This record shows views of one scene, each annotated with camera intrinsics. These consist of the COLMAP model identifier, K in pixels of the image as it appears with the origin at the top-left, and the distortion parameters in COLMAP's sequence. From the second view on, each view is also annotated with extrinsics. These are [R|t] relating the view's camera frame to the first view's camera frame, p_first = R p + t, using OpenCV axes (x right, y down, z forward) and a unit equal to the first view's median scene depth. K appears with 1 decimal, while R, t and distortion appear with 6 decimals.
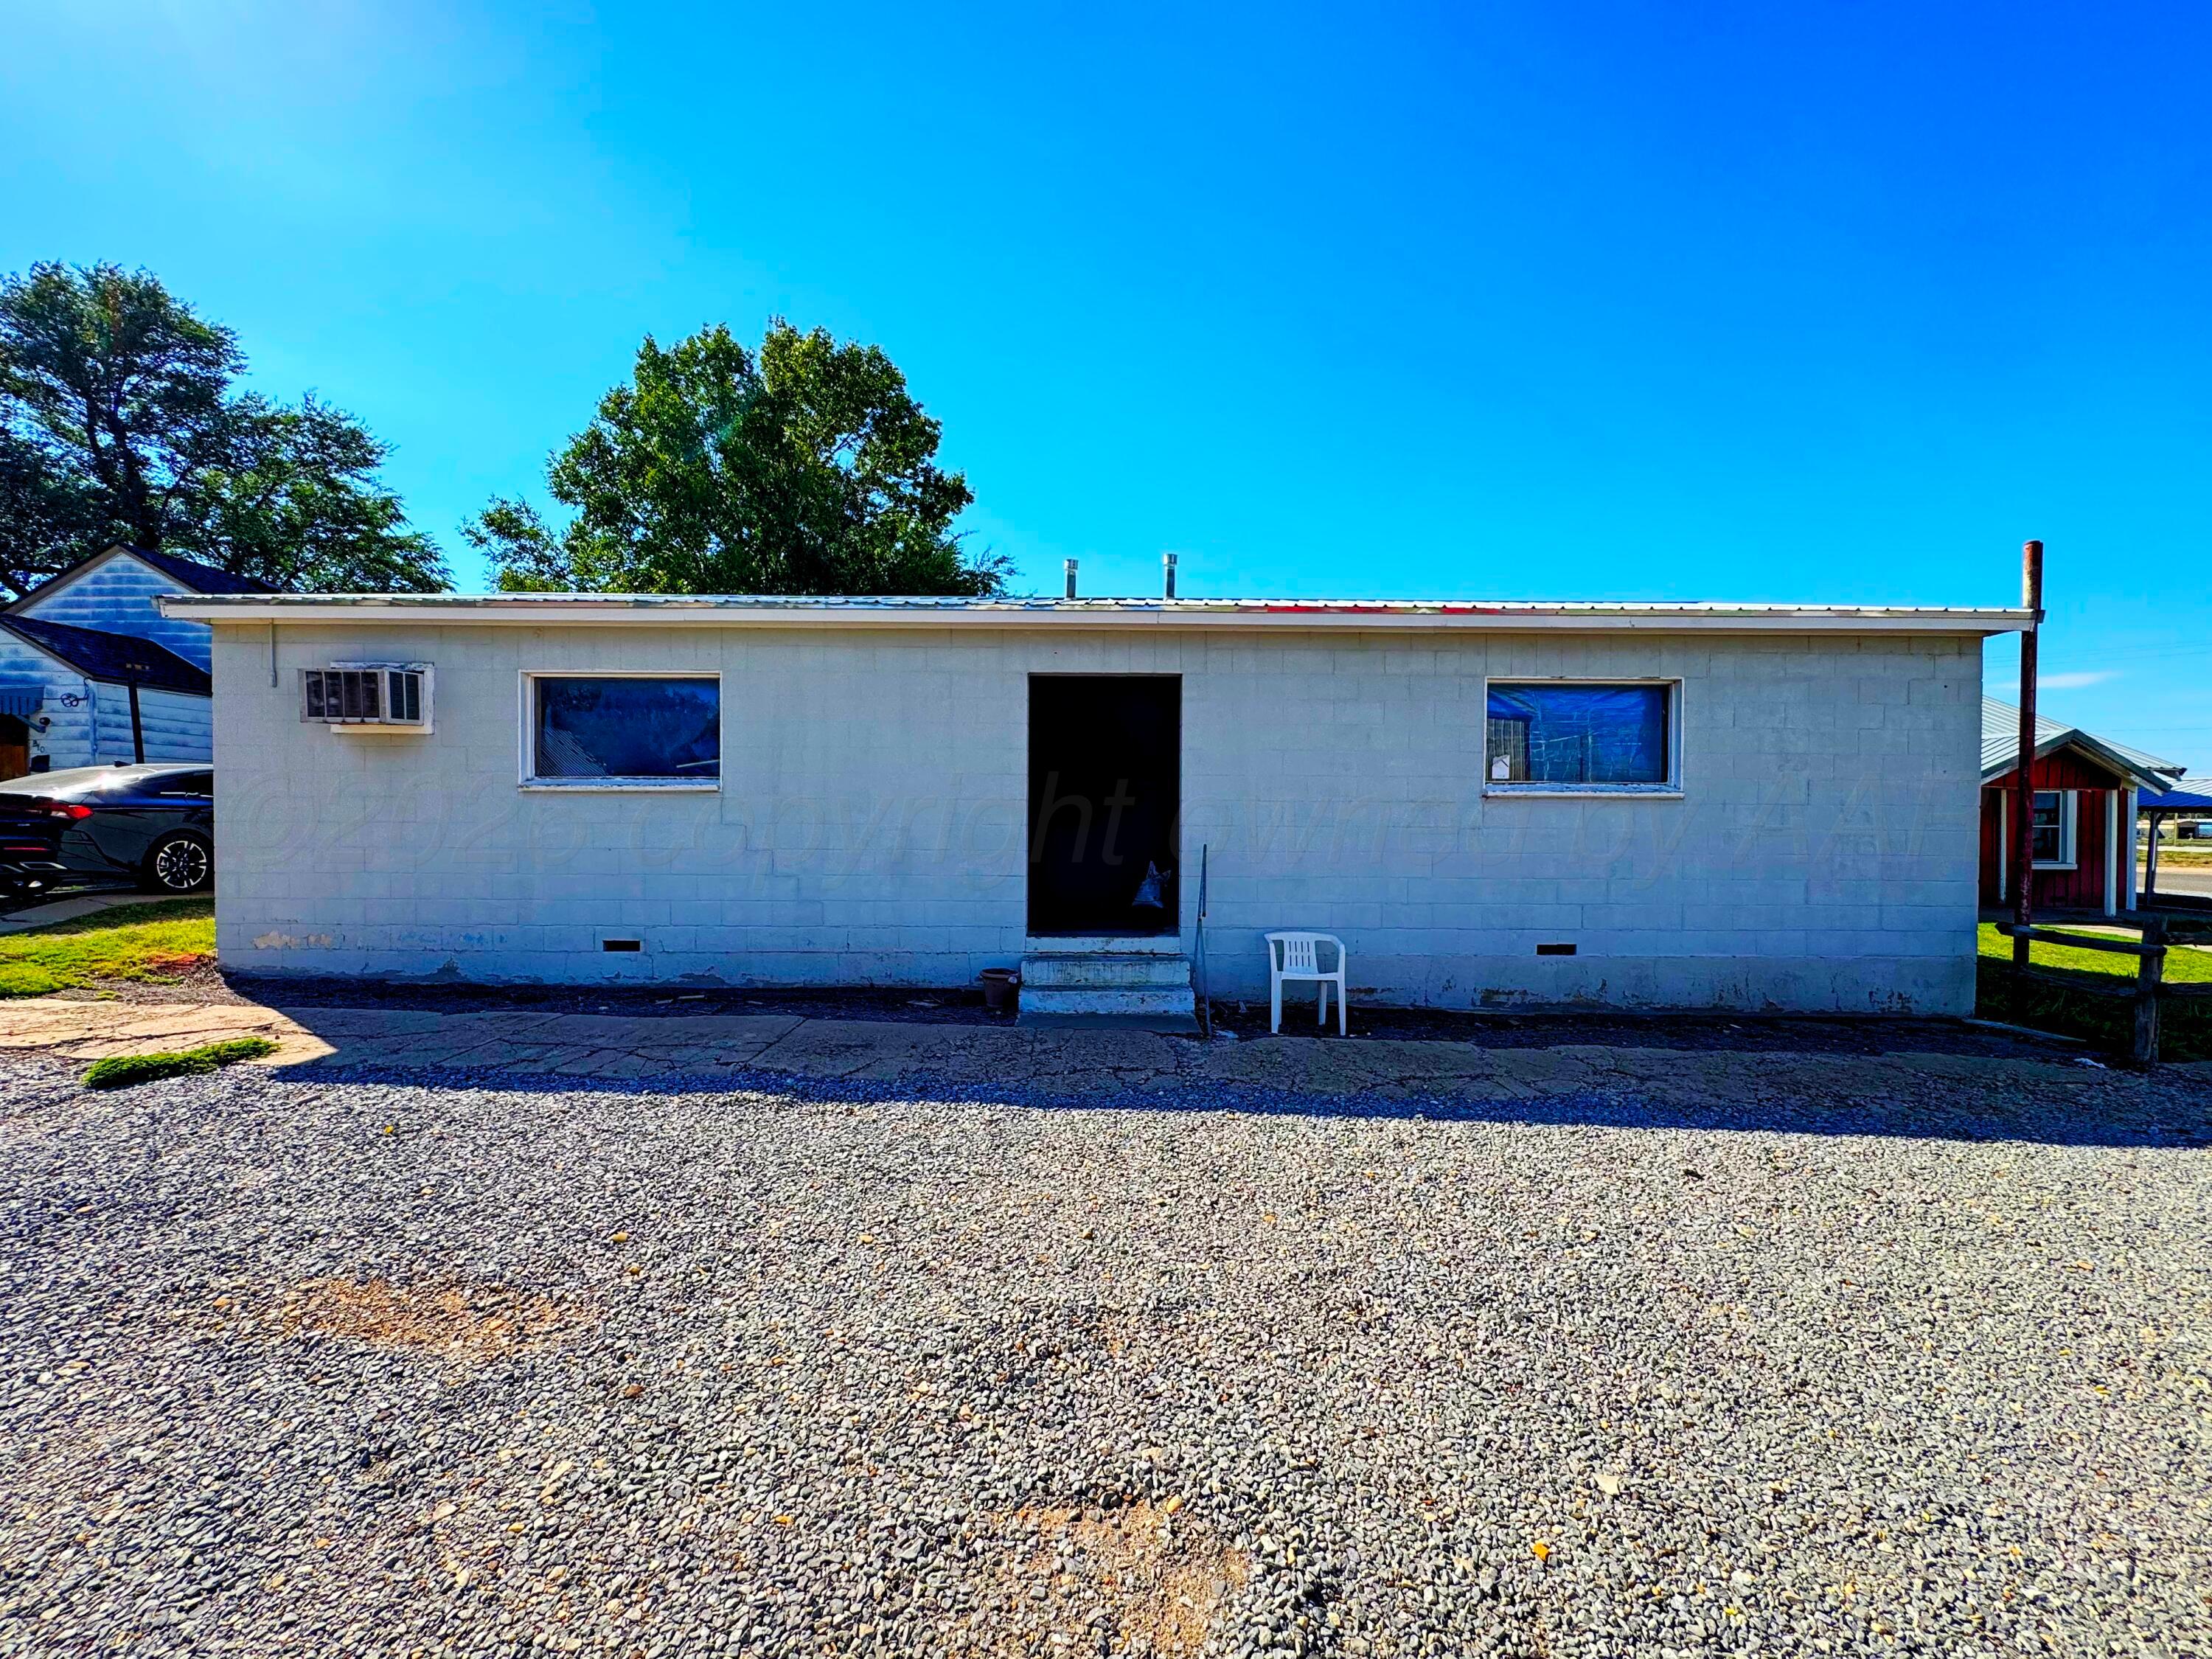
lens RADIAL K [[794.5, 0, 1106.1], [0, 794.5, 840.8], [0, 0, 1]] dist [-0.001137, 0.000005]
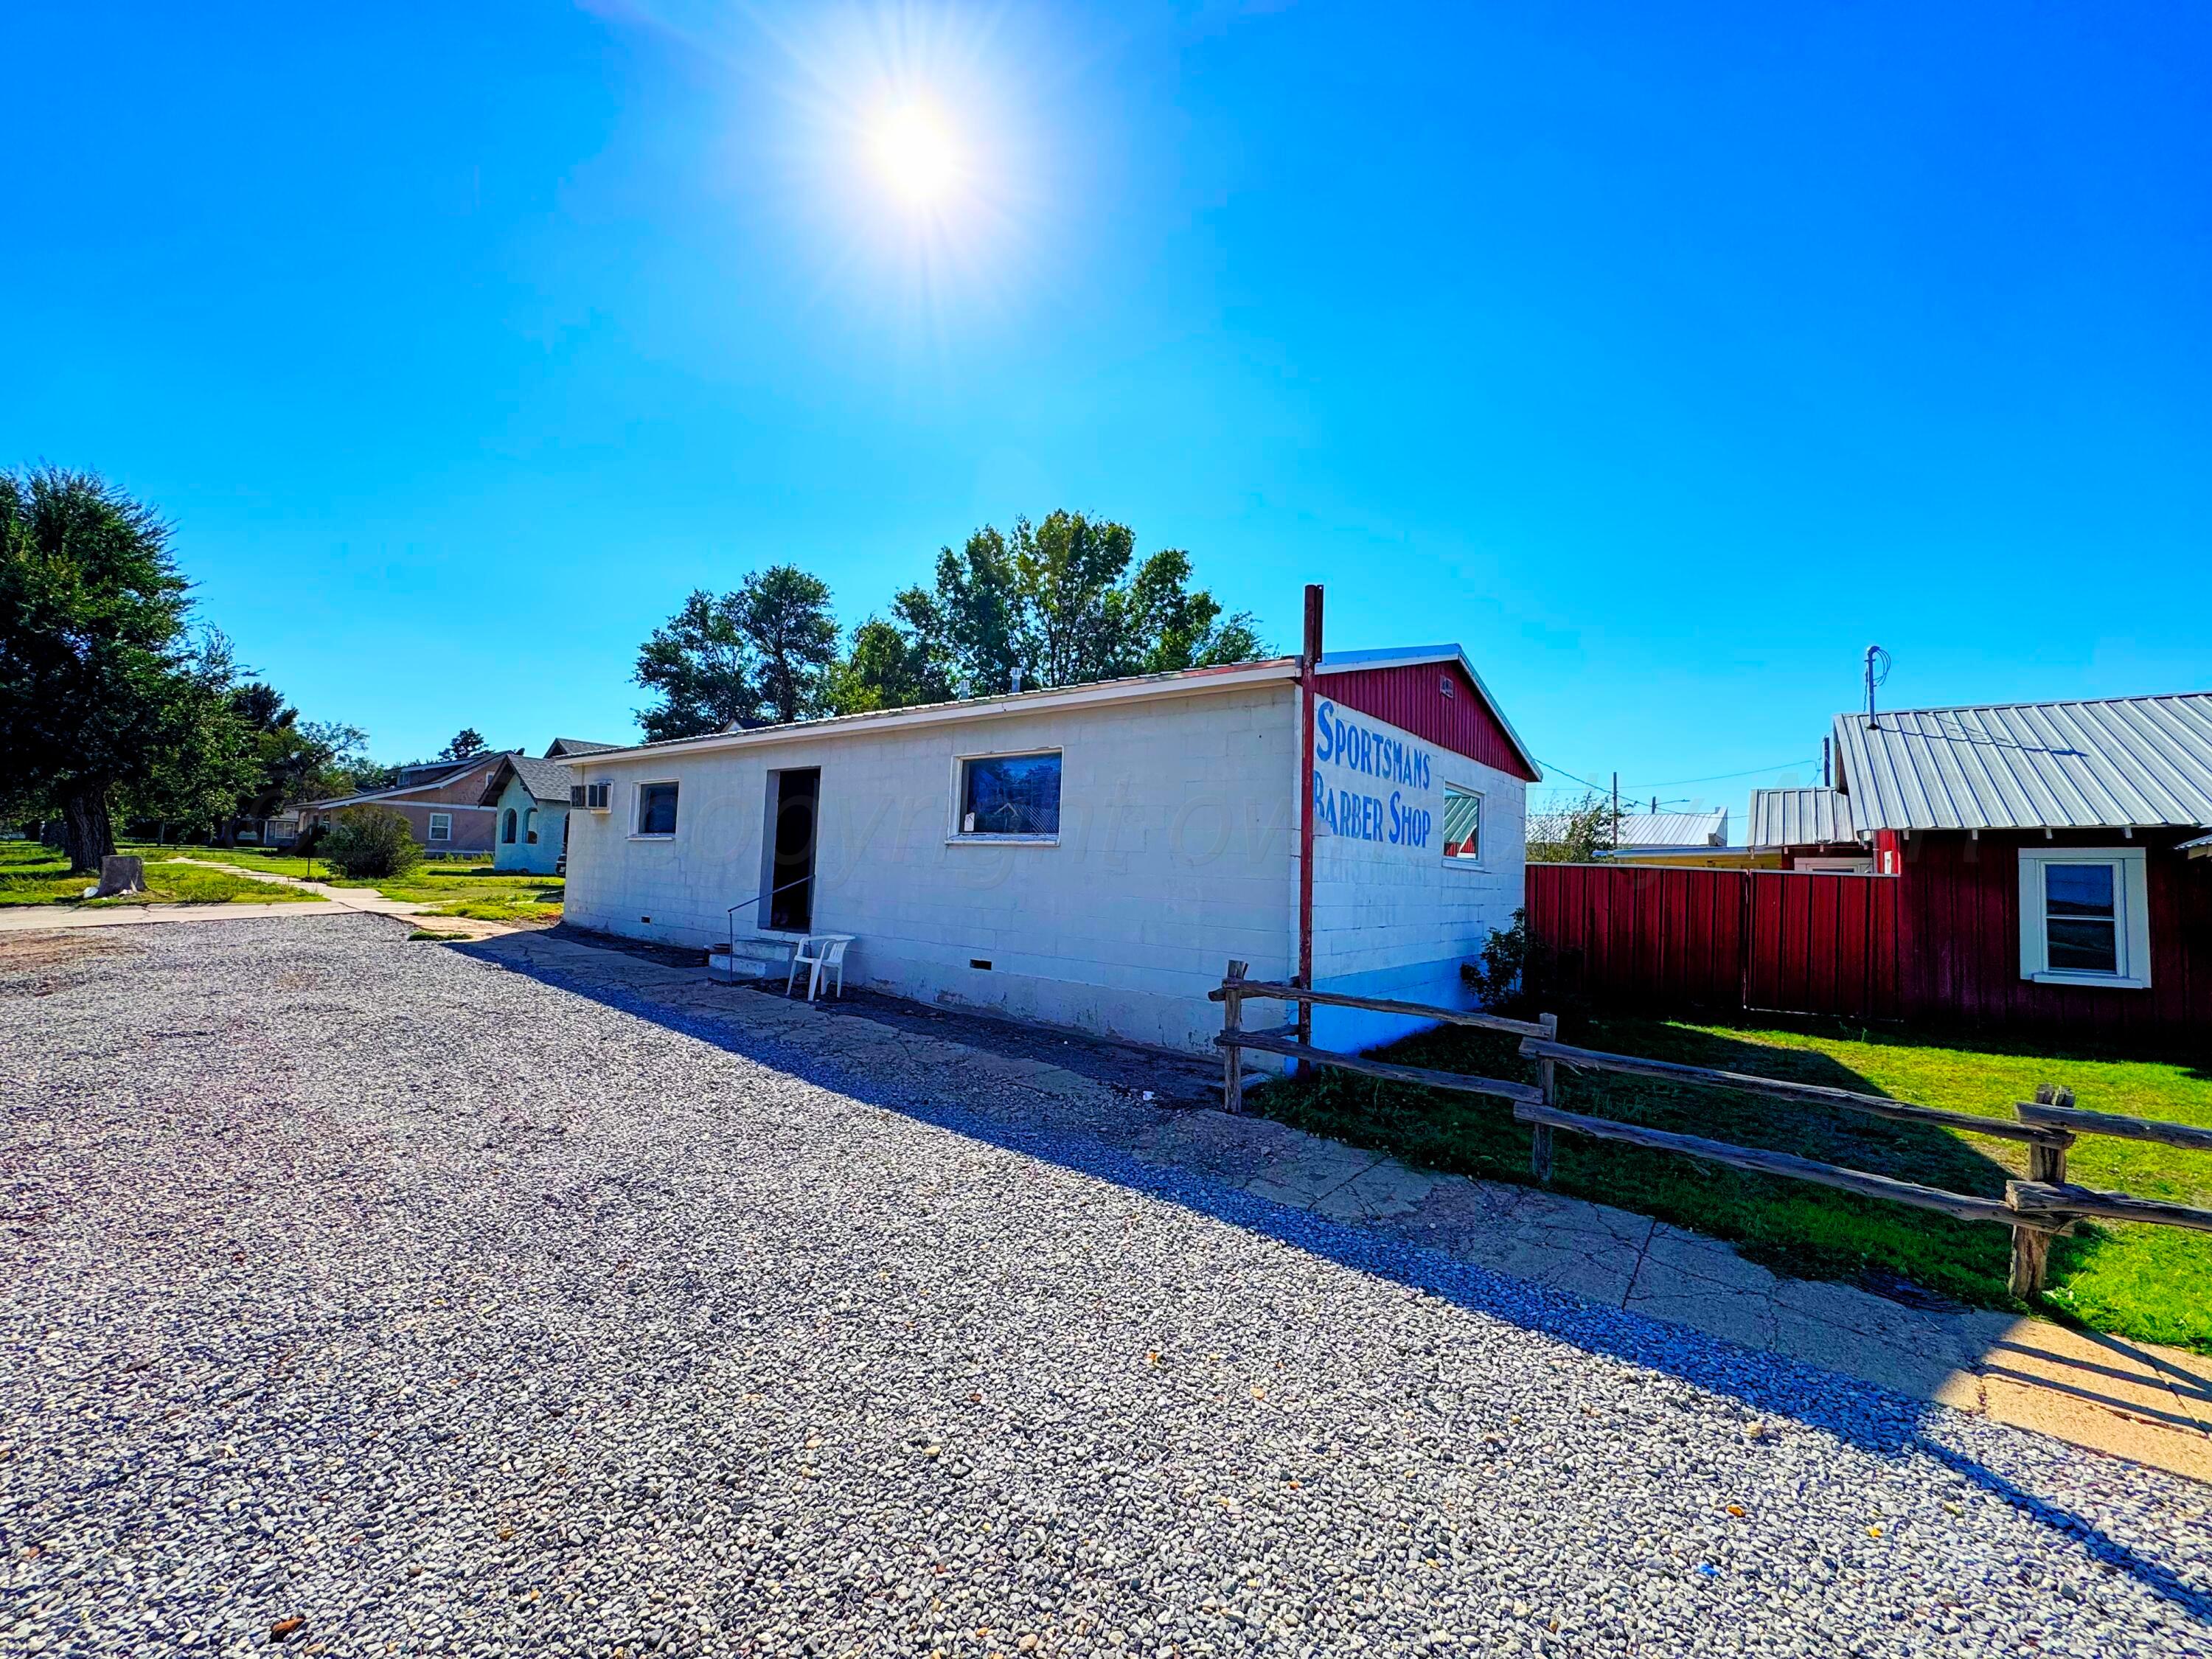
lens RADIAL K [[886.8, 0, 1106.2], [0, 886.8, 823.4], [0, 0, 1]] dist [-0.003044, -0.000290]
pose [[0.778172, -0.012428, -0.627929, 1.613722], [-0.043803, 0.996296, -0.074003, 0.008066], [0.626522, 0.085092, 0.774745, 0.008874]]
